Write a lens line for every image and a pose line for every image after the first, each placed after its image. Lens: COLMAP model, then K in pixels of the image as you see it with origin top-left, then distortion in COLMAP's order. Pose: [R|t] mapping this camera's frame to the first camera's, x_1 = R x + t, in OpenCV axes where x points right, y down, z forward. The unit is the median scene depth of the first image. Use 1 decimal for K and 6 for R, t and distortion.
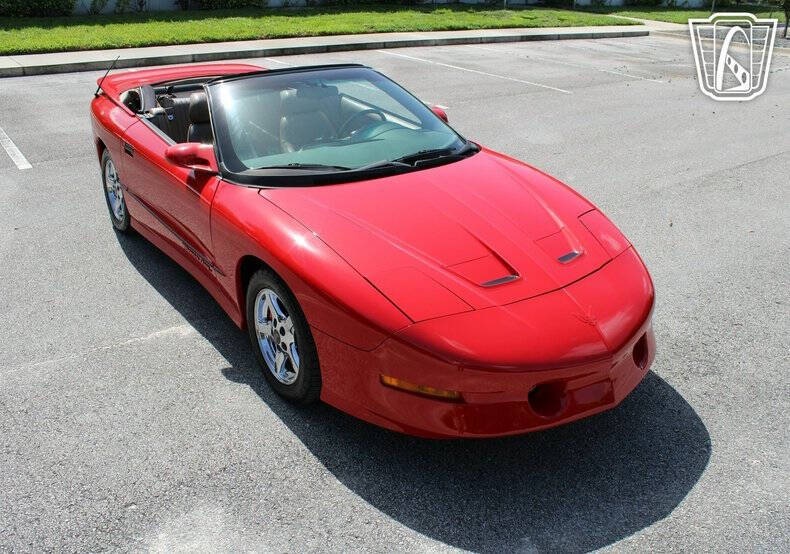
lens RADIAL K [[858.5, 0, 398.3], [0, 858.5, 276.6], [0, 0, 1]] dist [-0.128884, 0.159314]
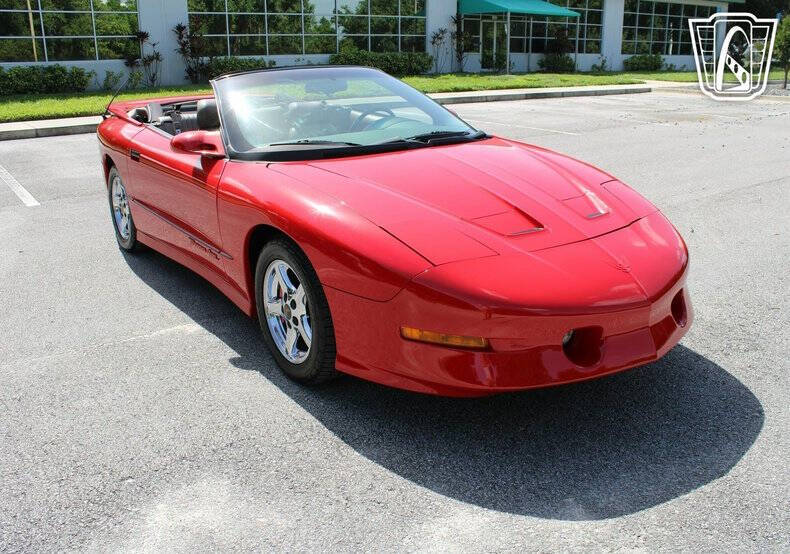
lens RADIAL K [[846.9, 0, 395.0], [0, 846.9, 277.0], [0, 0, 1]] dist [-0.137539, 0.174010]
pose [[0.999424, -0.031009, -0.013793, -0.010132], [0.028873, 0.990469, -0.134676, 0.152711], [0.017837, 0.134200, 0.990794, 0.078168]]
